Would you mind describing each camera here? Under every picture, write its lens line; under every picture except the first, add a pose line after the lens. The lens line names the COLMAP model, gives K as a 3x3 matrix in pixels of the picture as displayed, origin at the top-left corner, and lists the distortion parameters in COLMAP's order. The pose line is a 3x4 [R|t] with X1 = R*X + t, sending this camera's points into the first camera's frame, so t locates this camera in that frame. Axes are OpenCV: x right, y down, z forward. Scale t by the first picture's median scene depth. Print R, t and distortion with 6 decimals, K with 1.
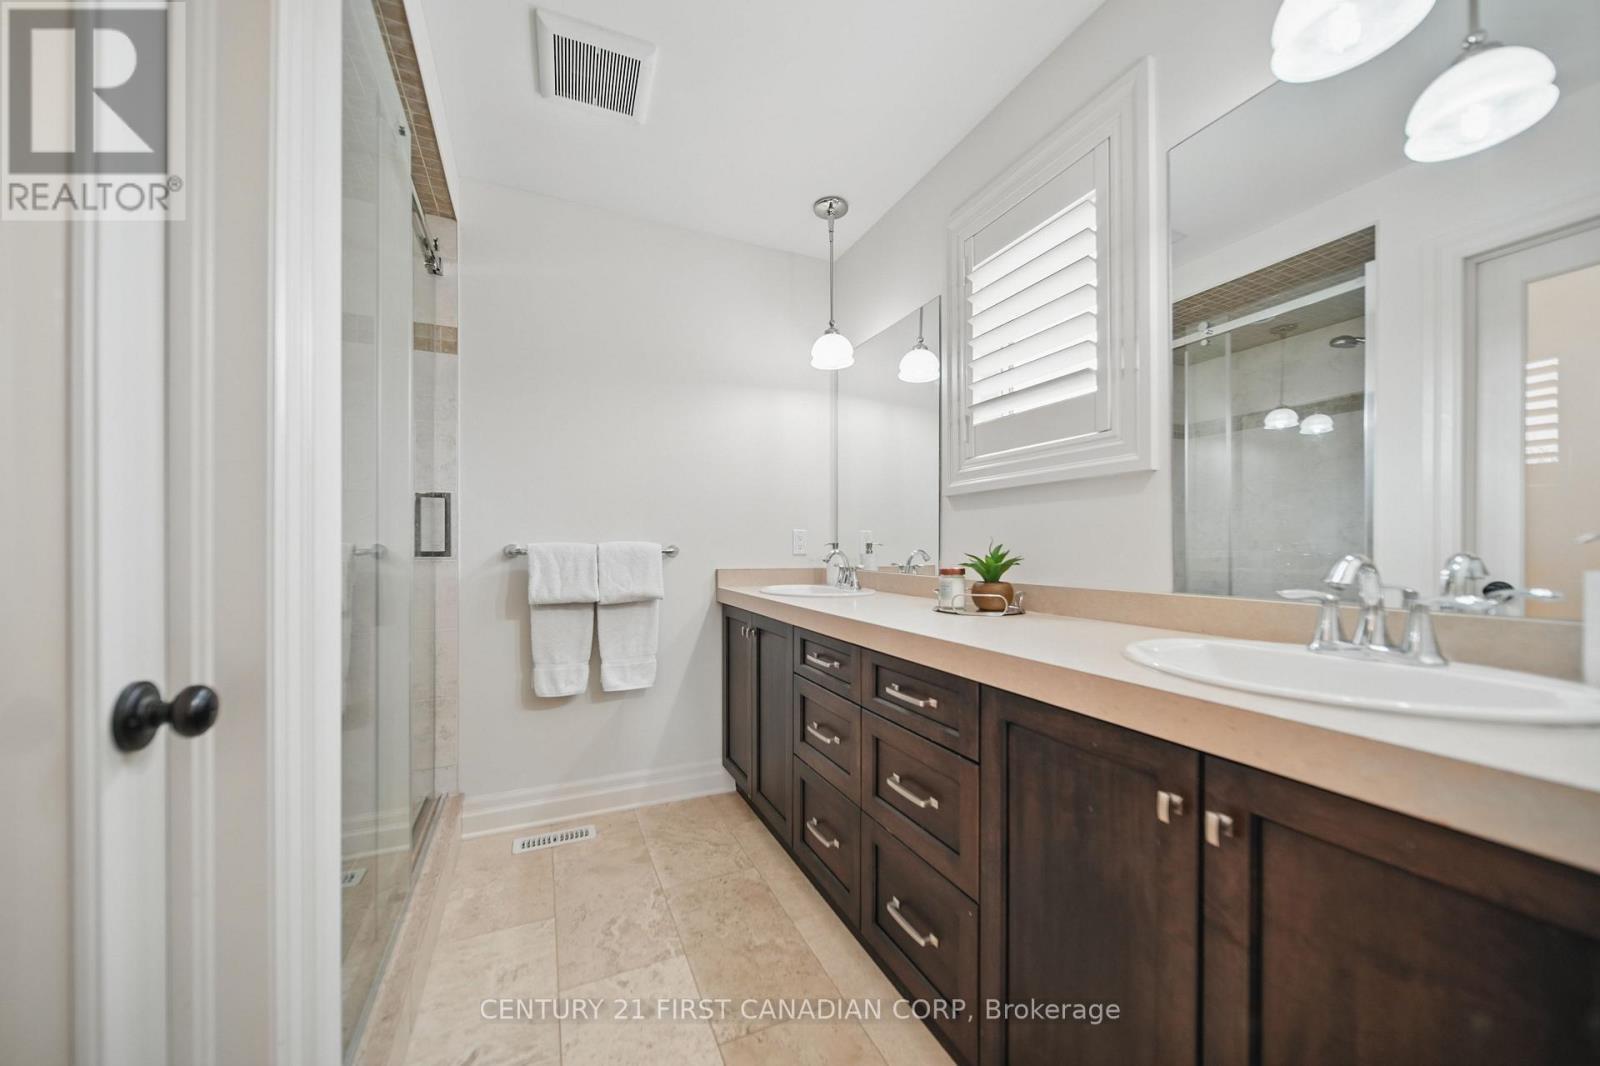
lens RADIAL K [[570.2, 0, 799.7], [0, 570.2, 543.0], [0, 0, 1]] dist [-0.002953, 0.000267]
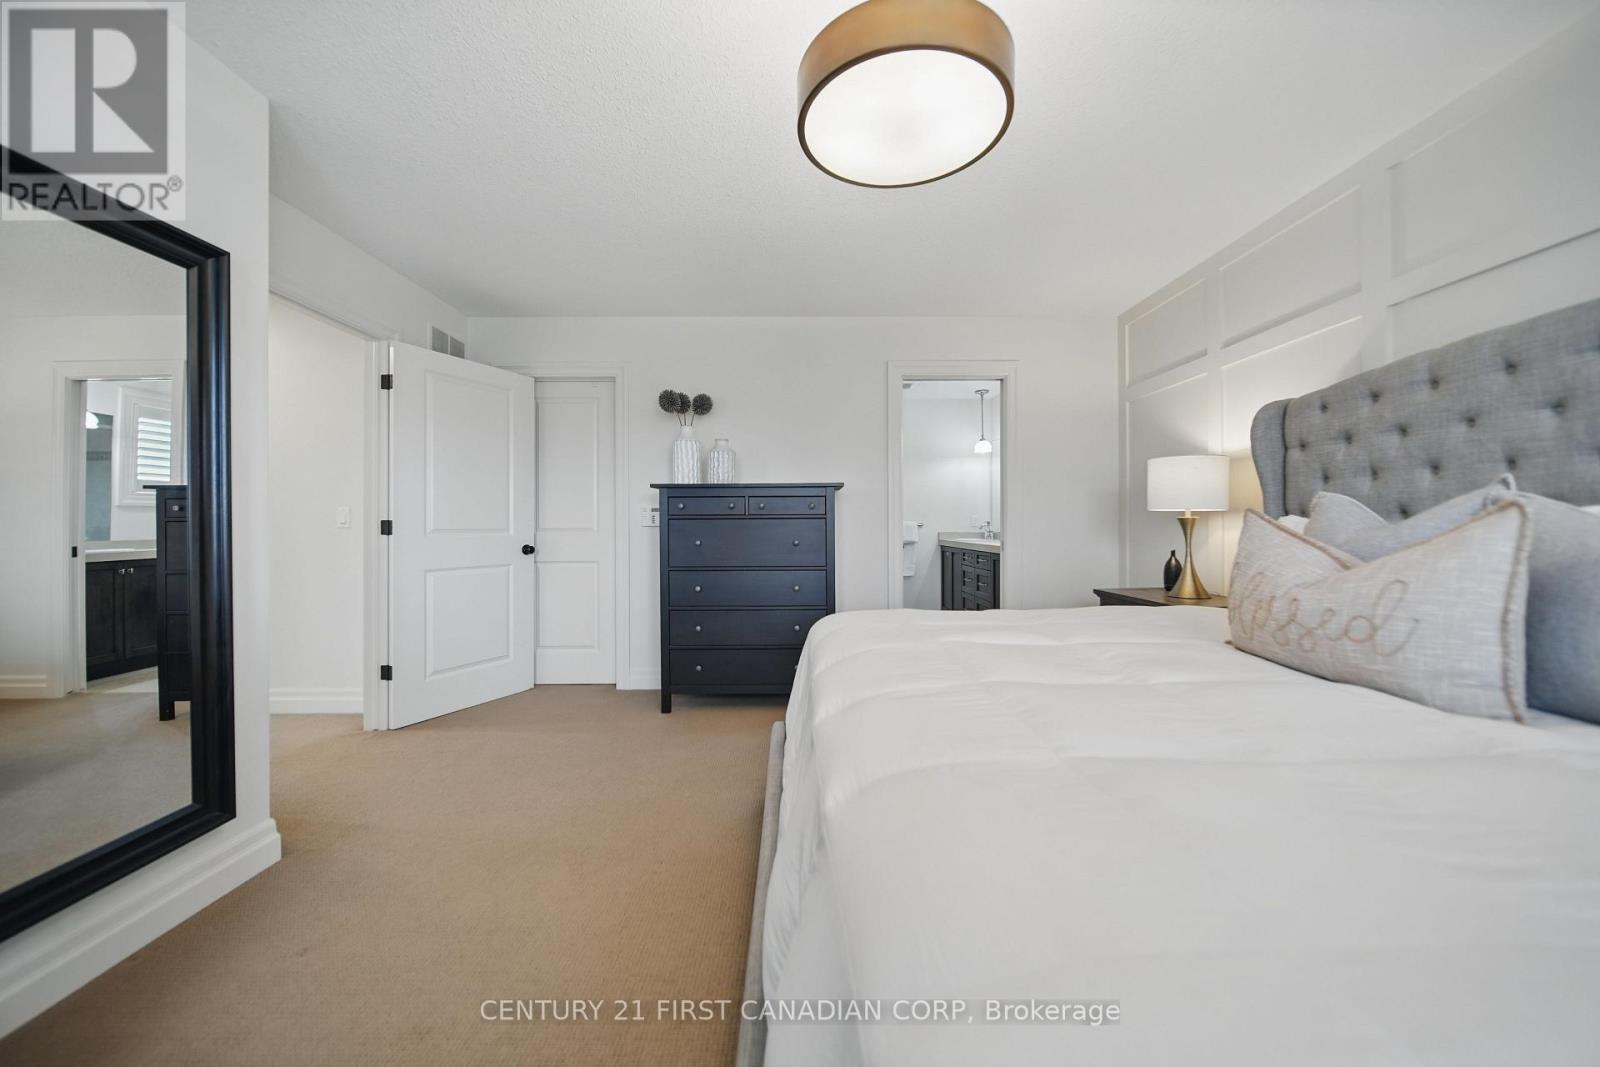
lens RADIAL K [[570.2, 0, 804.7], [0, 570.2, 525.3], [0, 0, 1]] dist [-0.002953, 0.000267]
pose [[0.919884, -0.003415, -0.392177, 0.326316], [0.006696, 0.999953, 0.006999, -0.006954], [0.392134, -0.009064, 0.919863, -1.699204]]
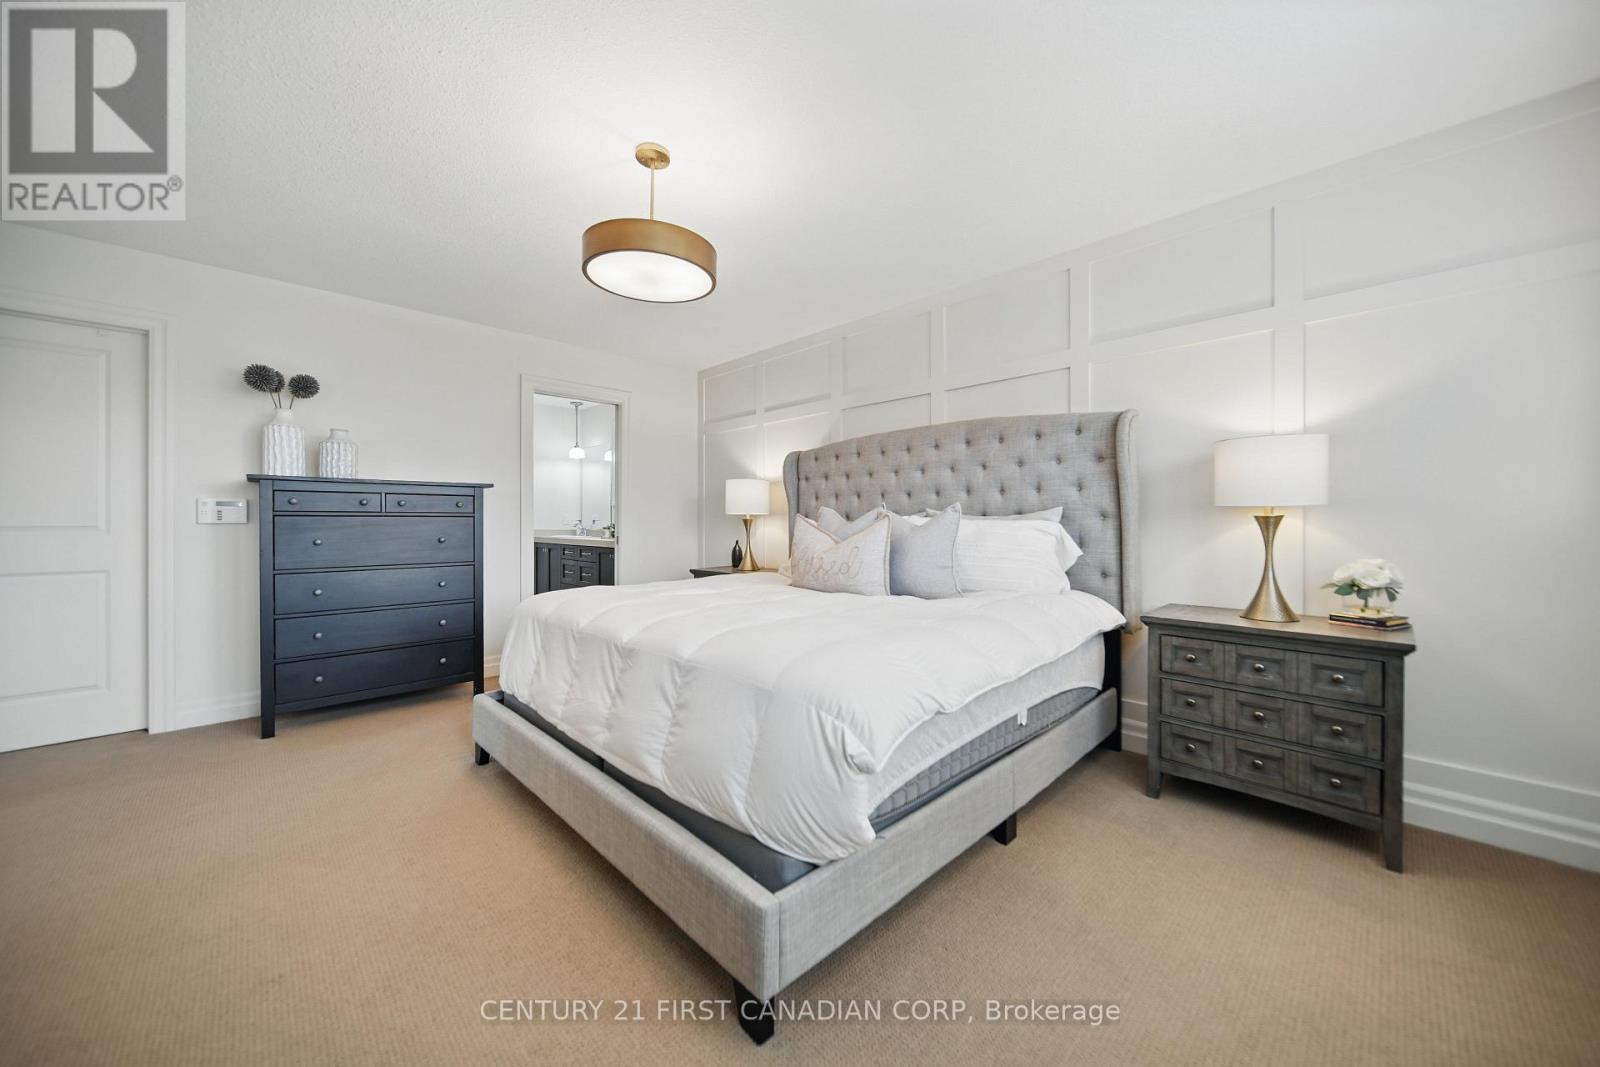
lens RADIAL K [[570.2, 0, 793.0], [0, 570.2, 522.2], [0, 0, 1]] dist [-0.002953, 0.000267]
pose [[0.939493, -0.000541, 0.342568, 0.096567], [-0.001935, 0.999974, 0.006884, -0.010837], [-0.342563, -0.007131, 0.939468, -2.080913]]
